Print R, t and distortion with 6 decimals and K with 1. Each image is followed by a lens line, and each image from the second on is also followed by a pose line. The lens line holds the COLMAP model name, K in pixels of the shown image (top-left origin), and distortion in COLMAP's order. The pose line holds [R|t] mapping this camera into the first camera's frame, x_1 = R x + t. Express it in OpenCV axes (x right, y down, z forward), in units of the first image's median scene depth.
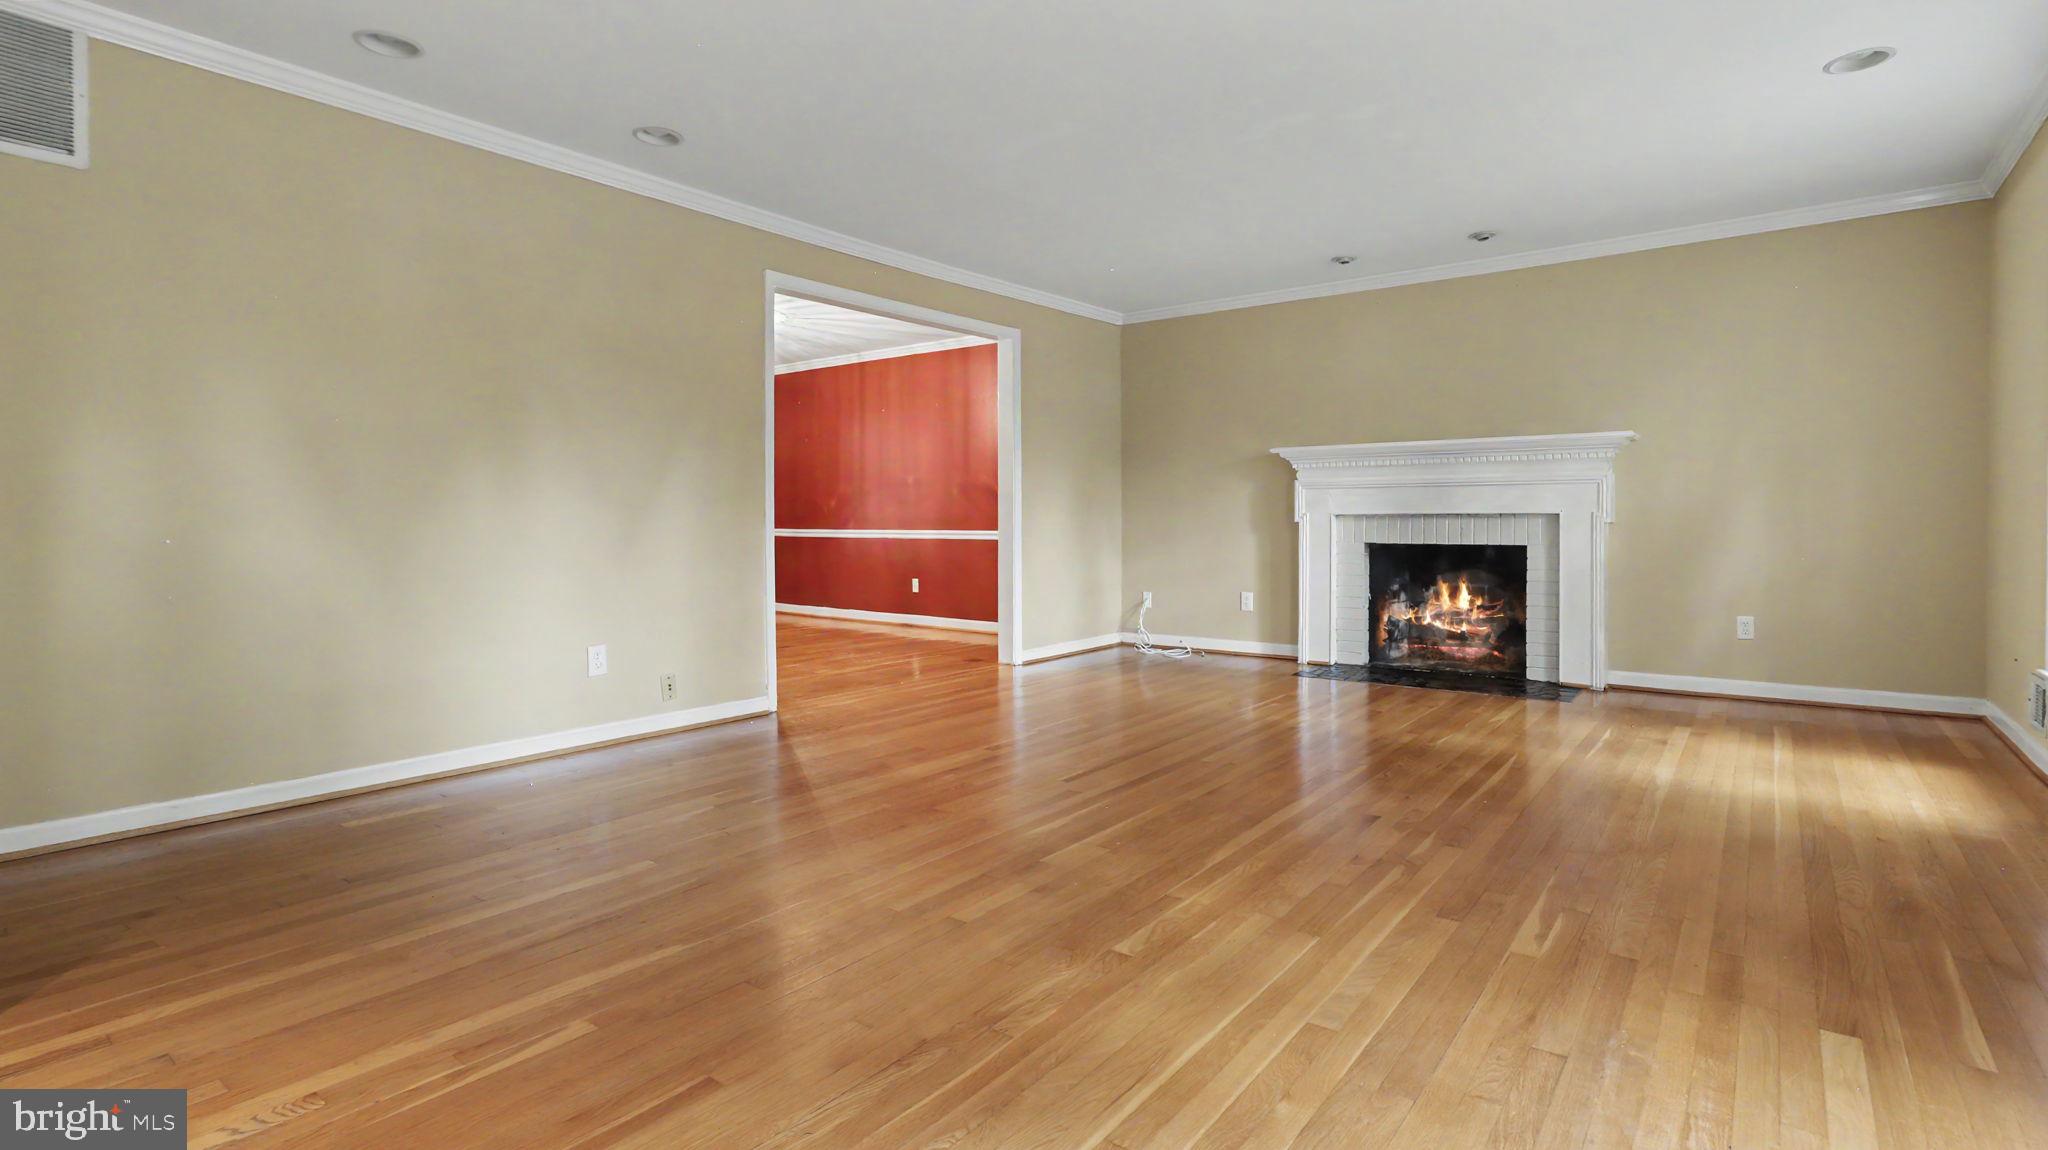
lens RADIAL K [[953.9, 0, 1038.7], [0, 953.9, 545.7], [0, 0, 1]] dist [-0.013912, 0.005535]
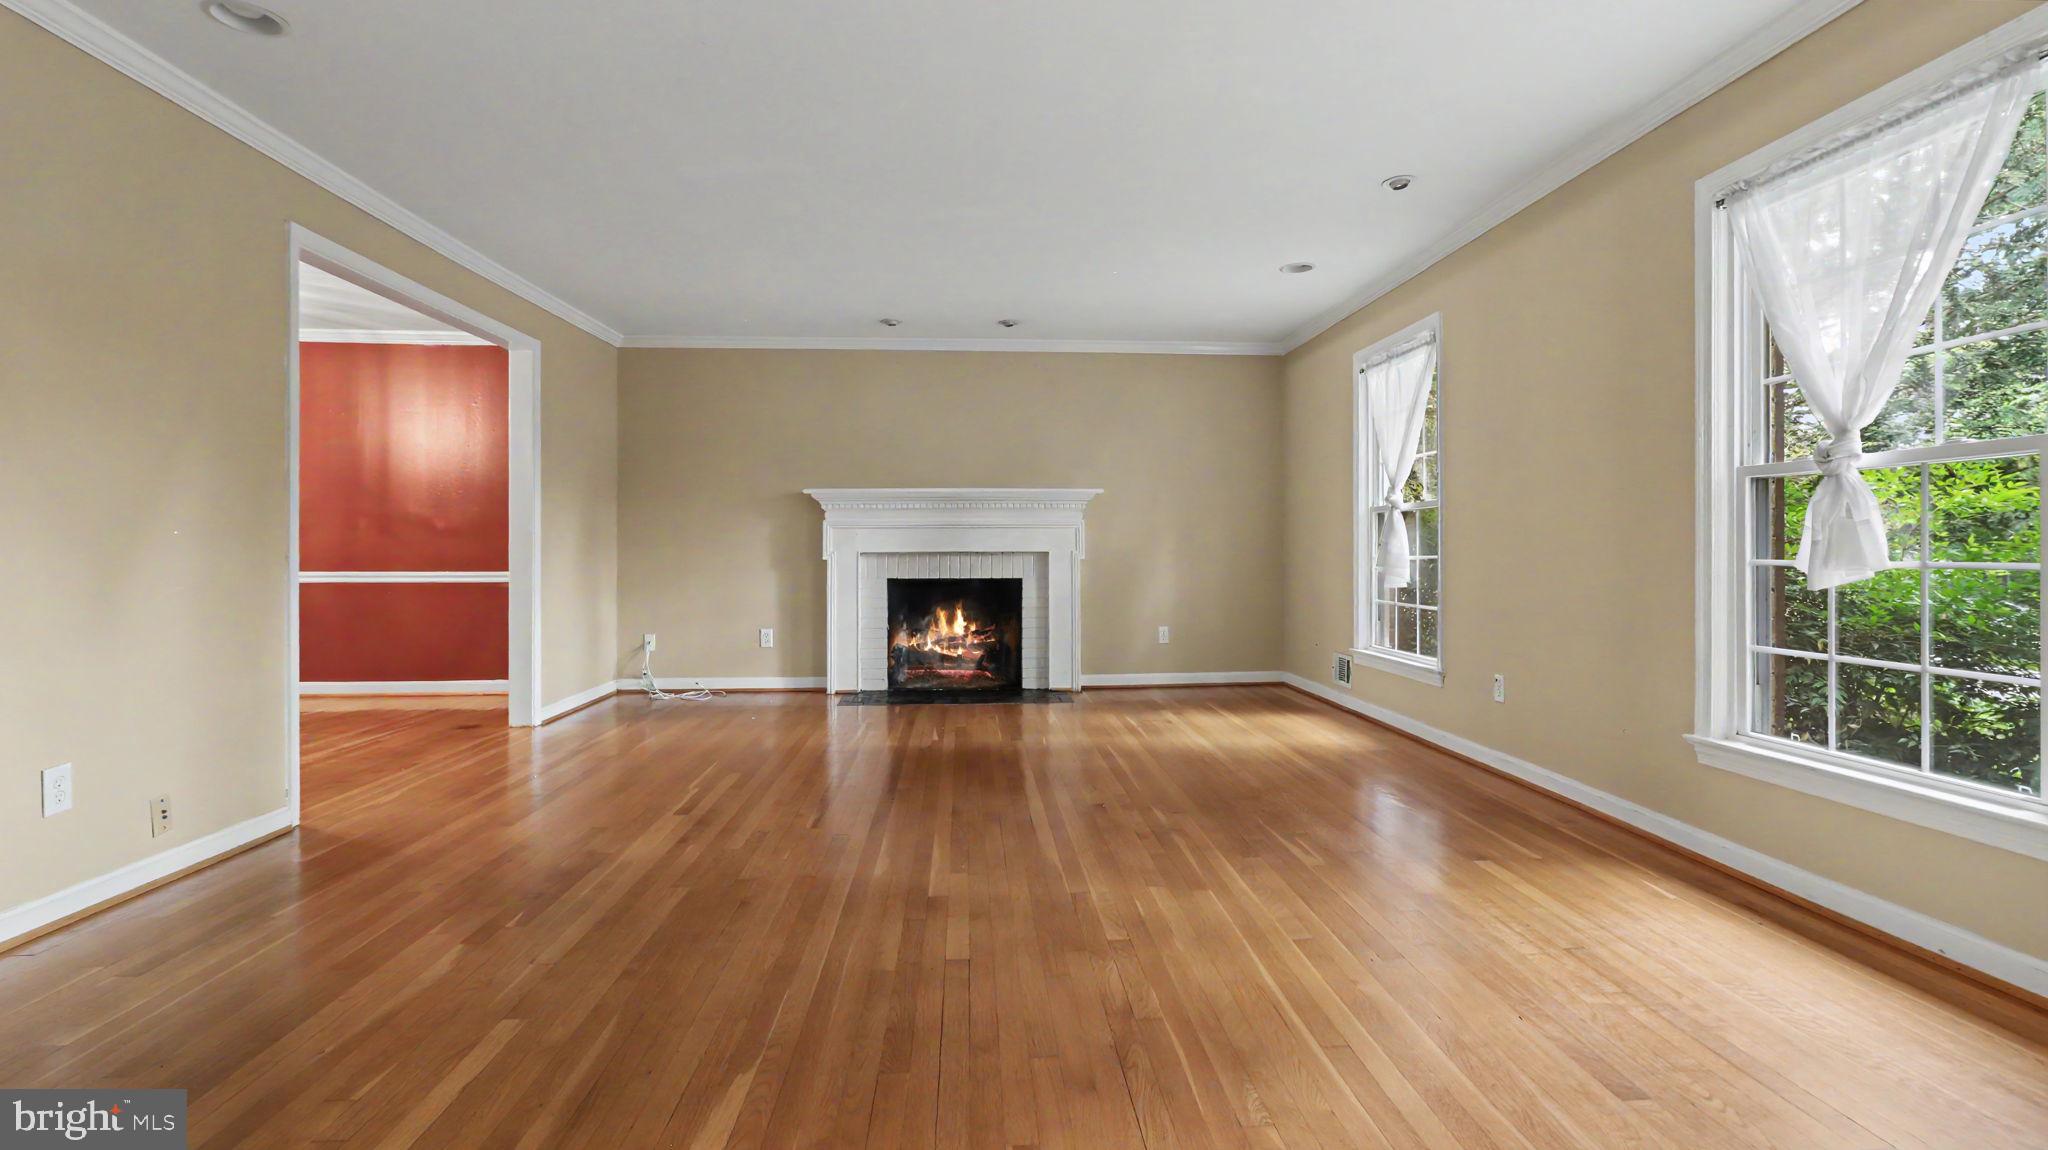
lens RADIAL K [[953.9, 0, 1030.9], [0, 953.9, 549.3], [0, 0, 1]] dist [-0.013912, 0.005535]
pose [[0.750666, 0.001653, 0.660680, -0.297264], [0.017009, 0.999617, -0.021826, -0.010818], [-0.660463, 0.027621, 0.750350, 0.070490]]
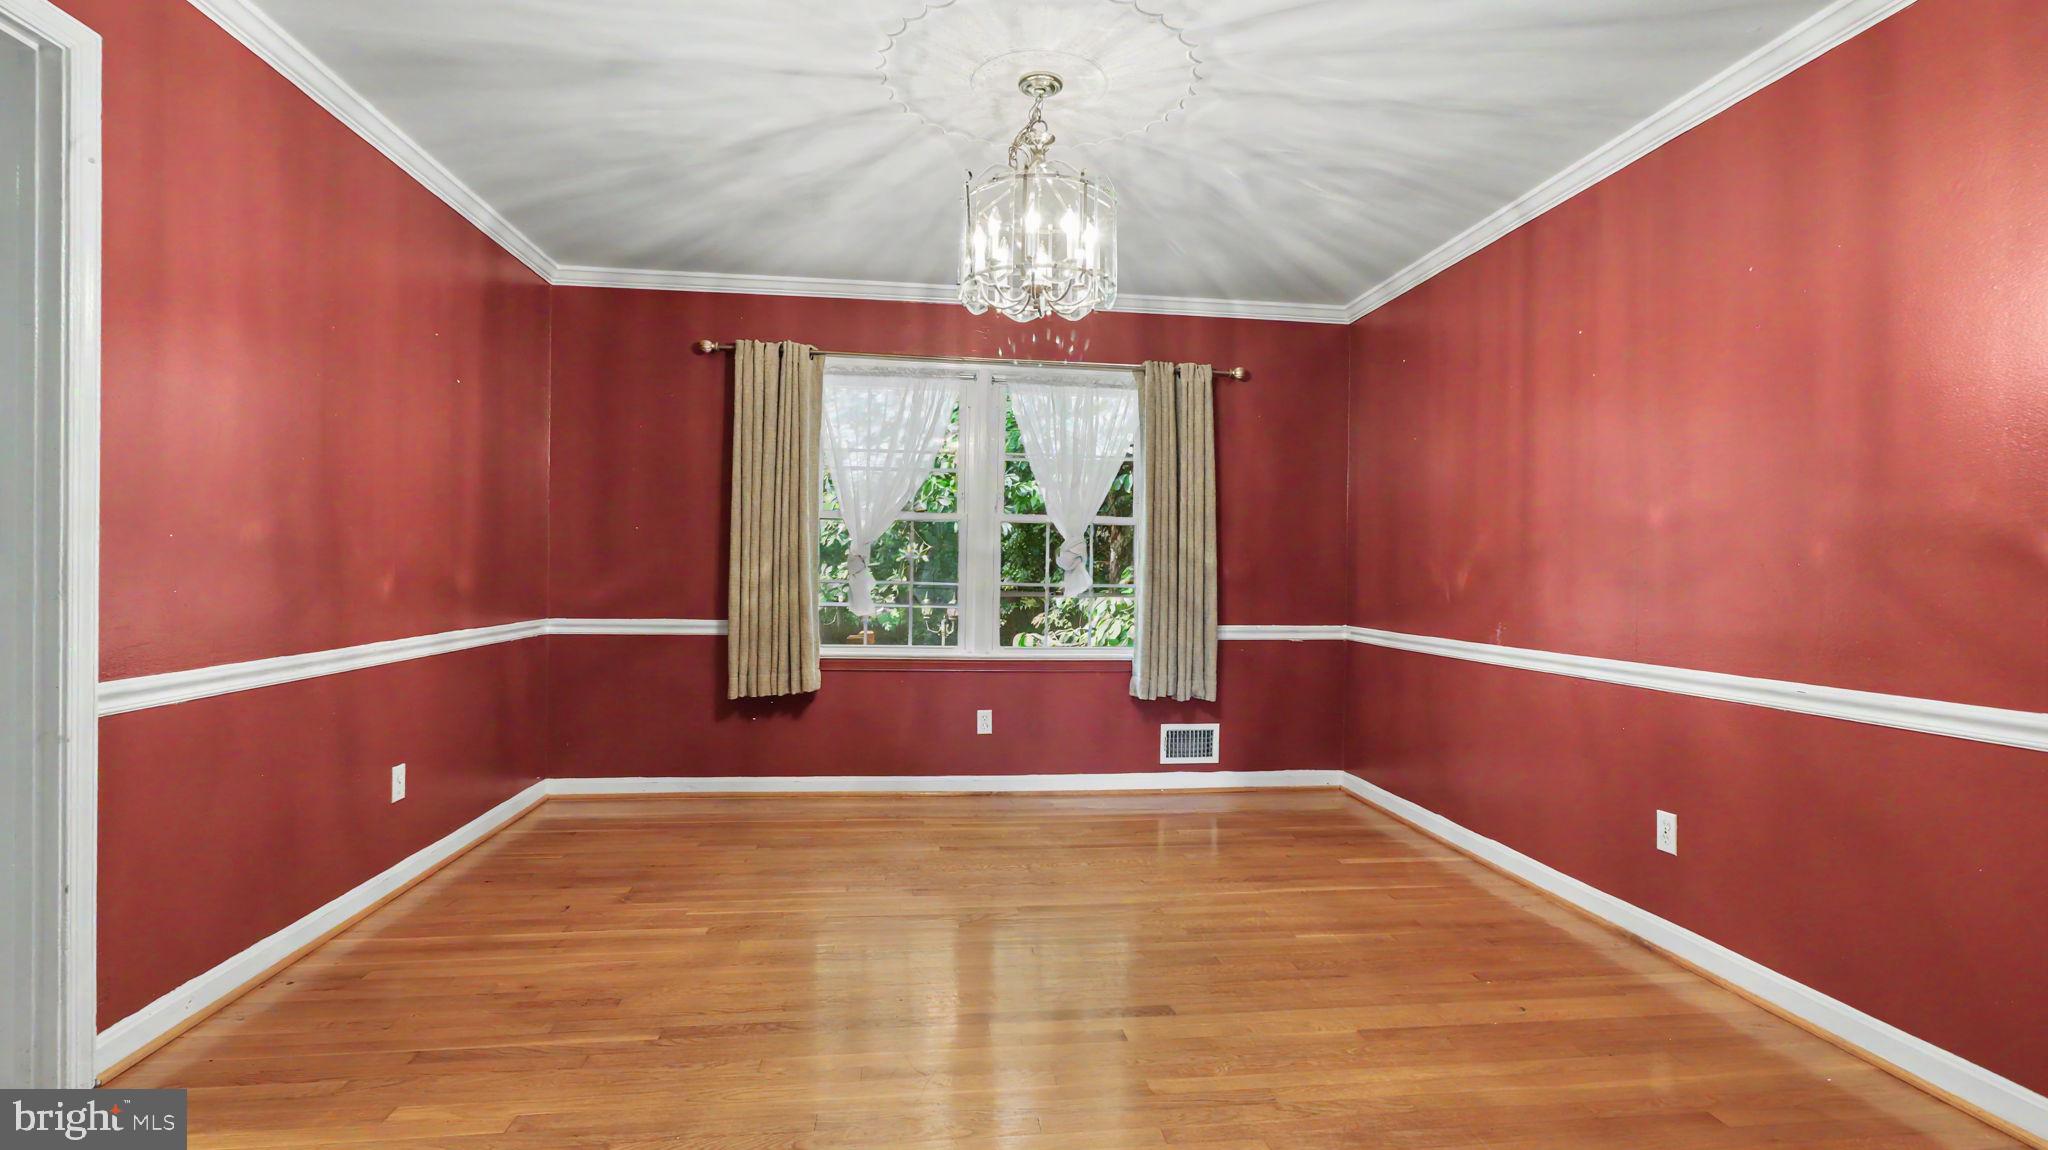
lens RADIAL K [[953.9, 0, 1017.6], [0, 953.9, 572.8], [0, 0, 1]] dist [-0.013912, 0.005535]
pose [[0.686439, 0.012221, -0.727085, -0.072918], [-0.037320, 0.999133, -0.018440, -0.054851], [0.726229, 0.039793, 0.686300, 0.977407]]
